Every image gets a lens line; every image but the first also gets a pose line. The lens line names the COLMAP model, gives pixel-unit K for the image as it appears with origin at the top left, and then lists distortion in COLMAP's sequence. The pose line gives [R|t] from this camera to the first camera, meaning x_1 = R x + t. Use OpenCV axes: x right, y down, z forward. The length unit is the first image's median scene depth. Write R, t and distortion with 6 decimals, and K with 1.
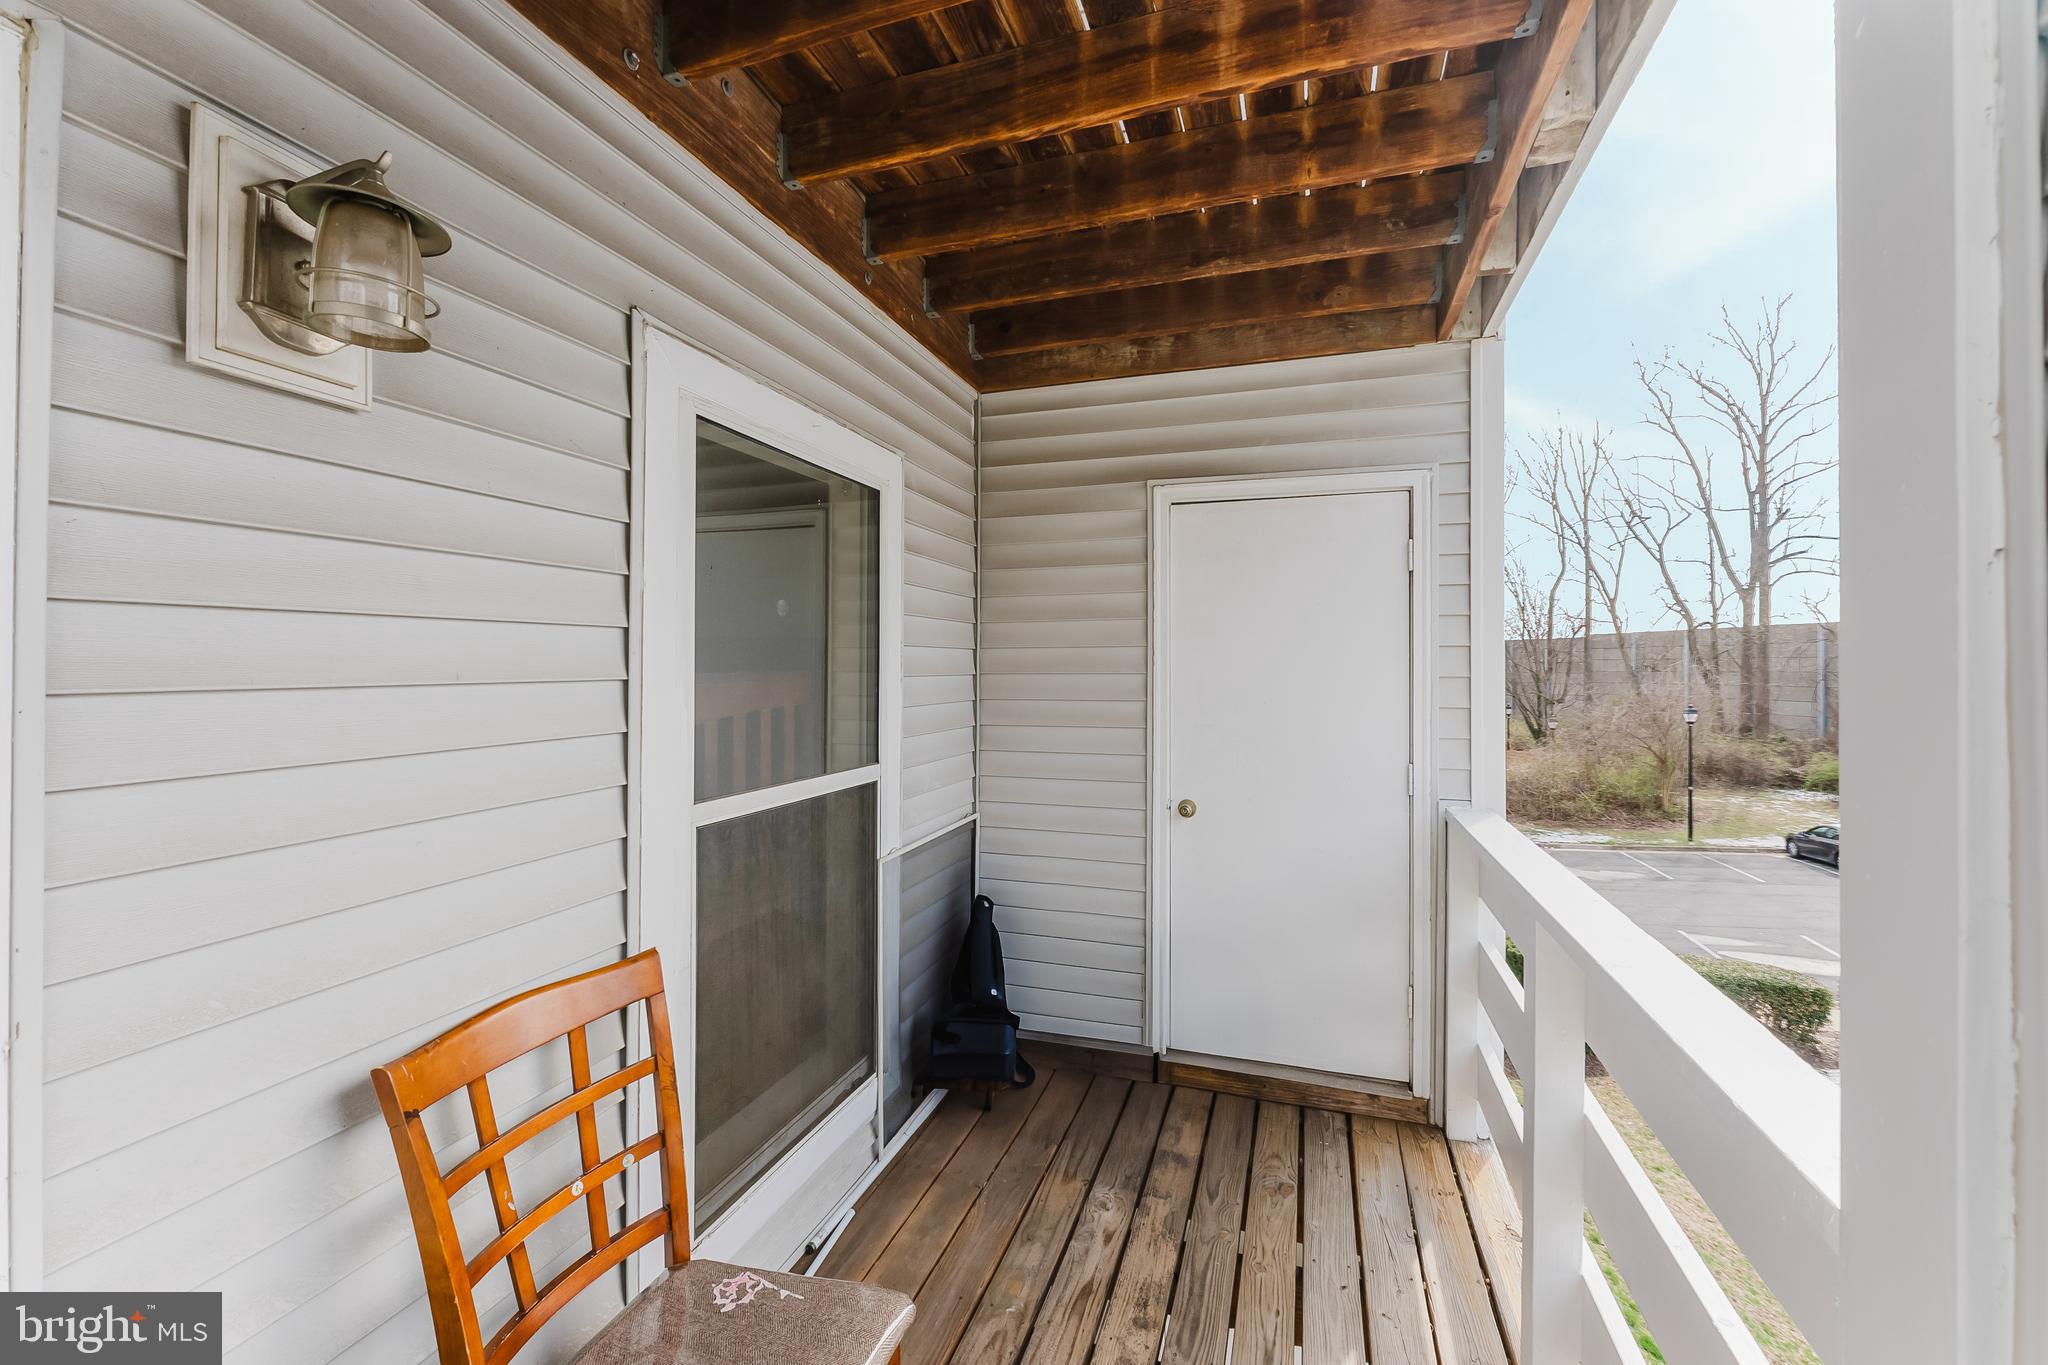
lens RADIAL K [[843.6, 0, 1015.6], [0, 843.6, 666.4], [0, 0, 1]] dist [0.001635, 0.000180]
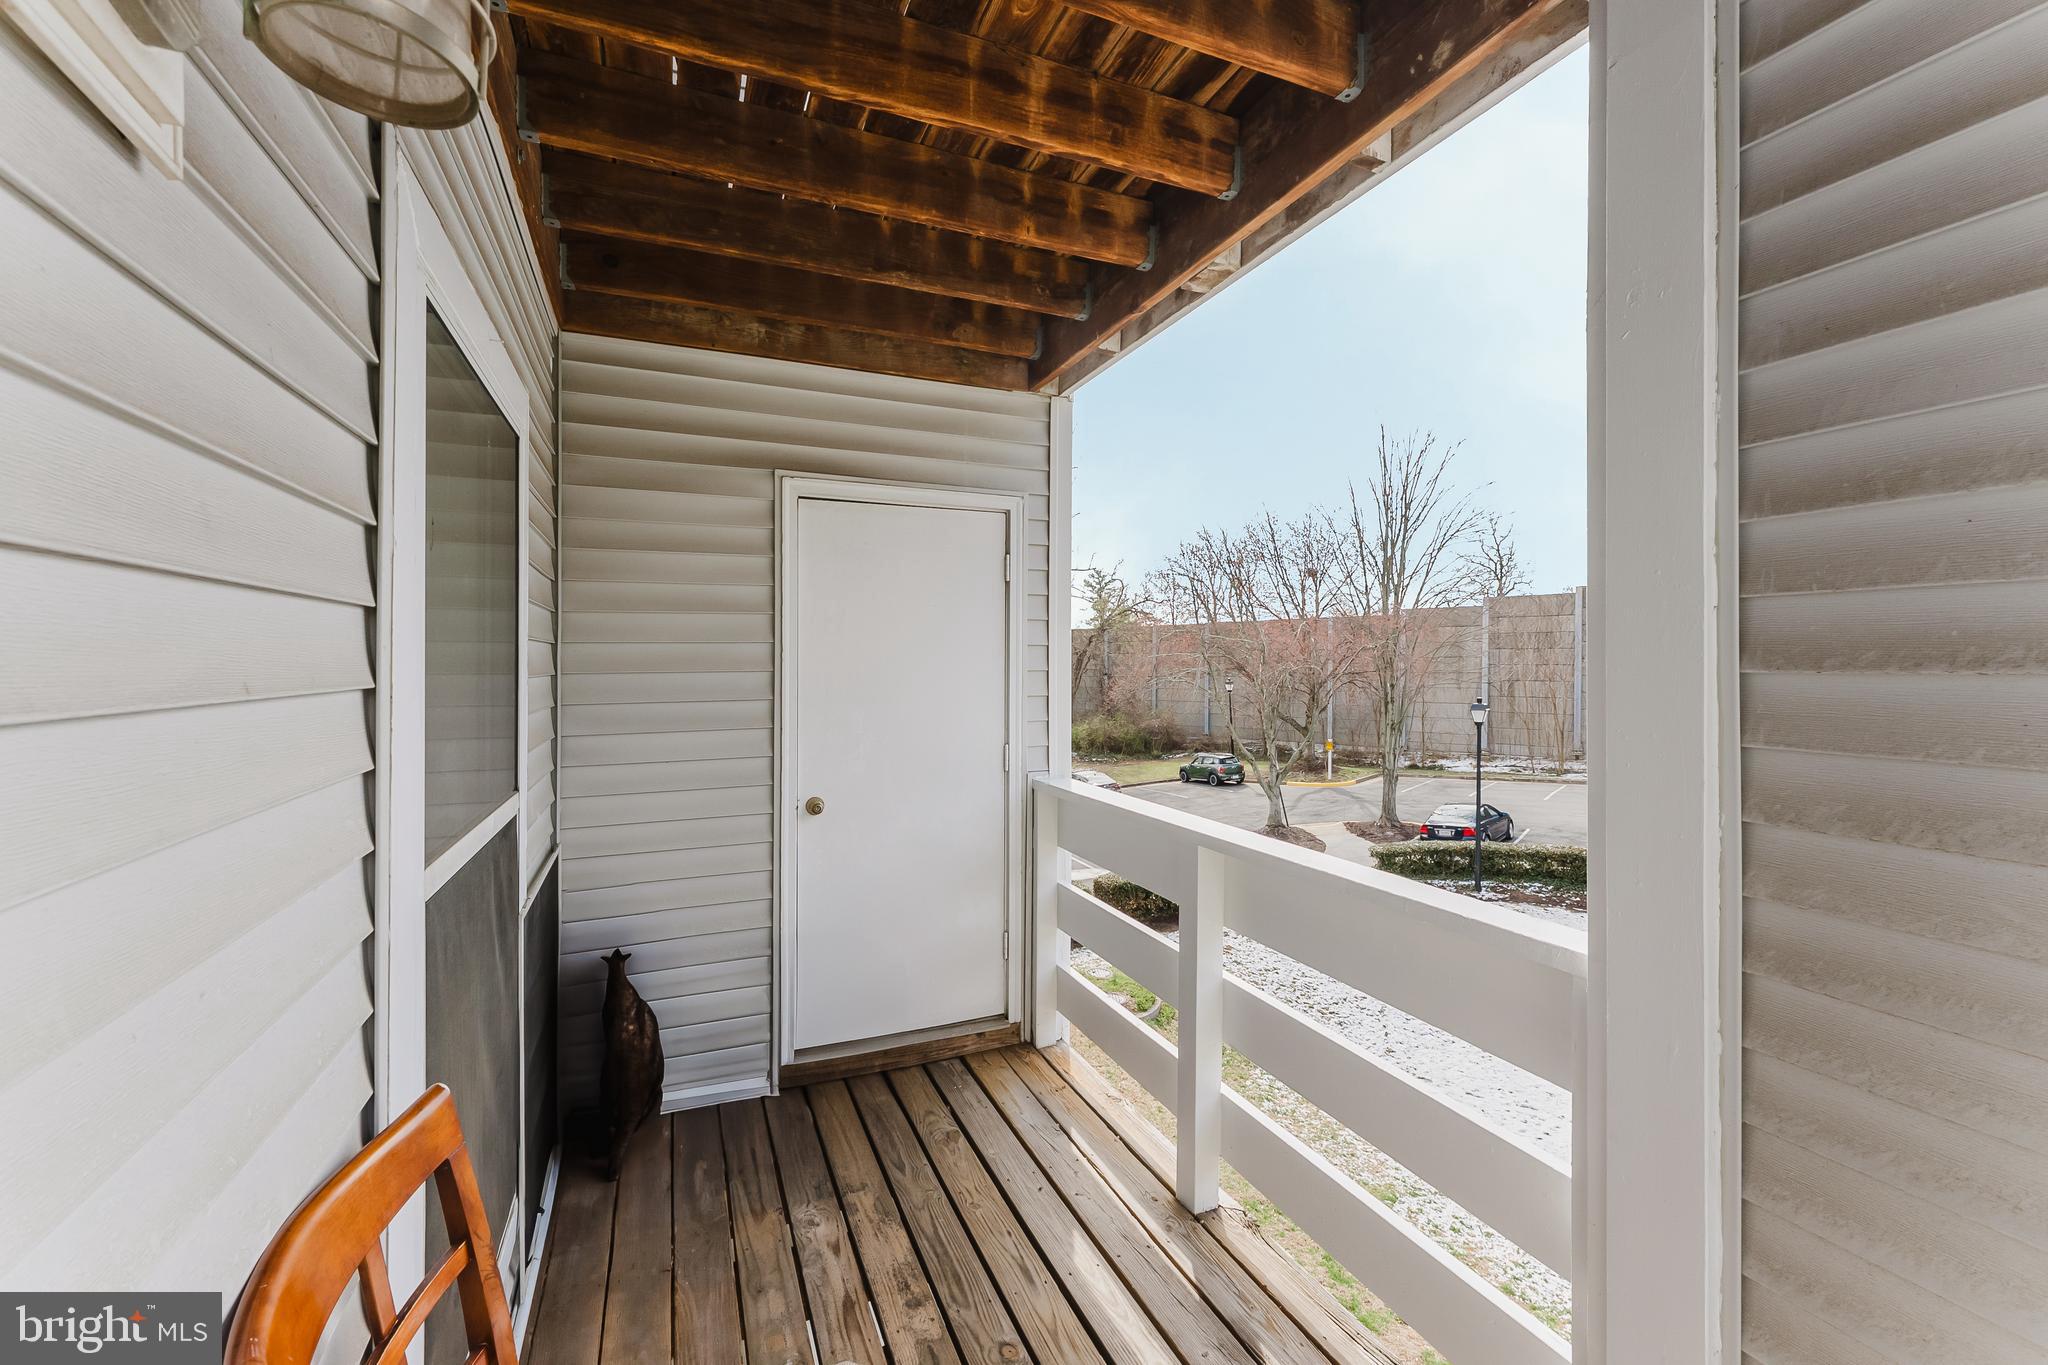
lens RADIAL K [[843.6, 0, 1018.3], [0, 843.6, 671.9], [0, 0, 1]] dist [0.001635, 0.000180]
pose [[0.742043, -0.012721, 0.670231, -0.333339], [0.005281, 0.999900, 0.013132, -0.001861], [-0.670331, -0.006205, 0.742036, 0.121252]]
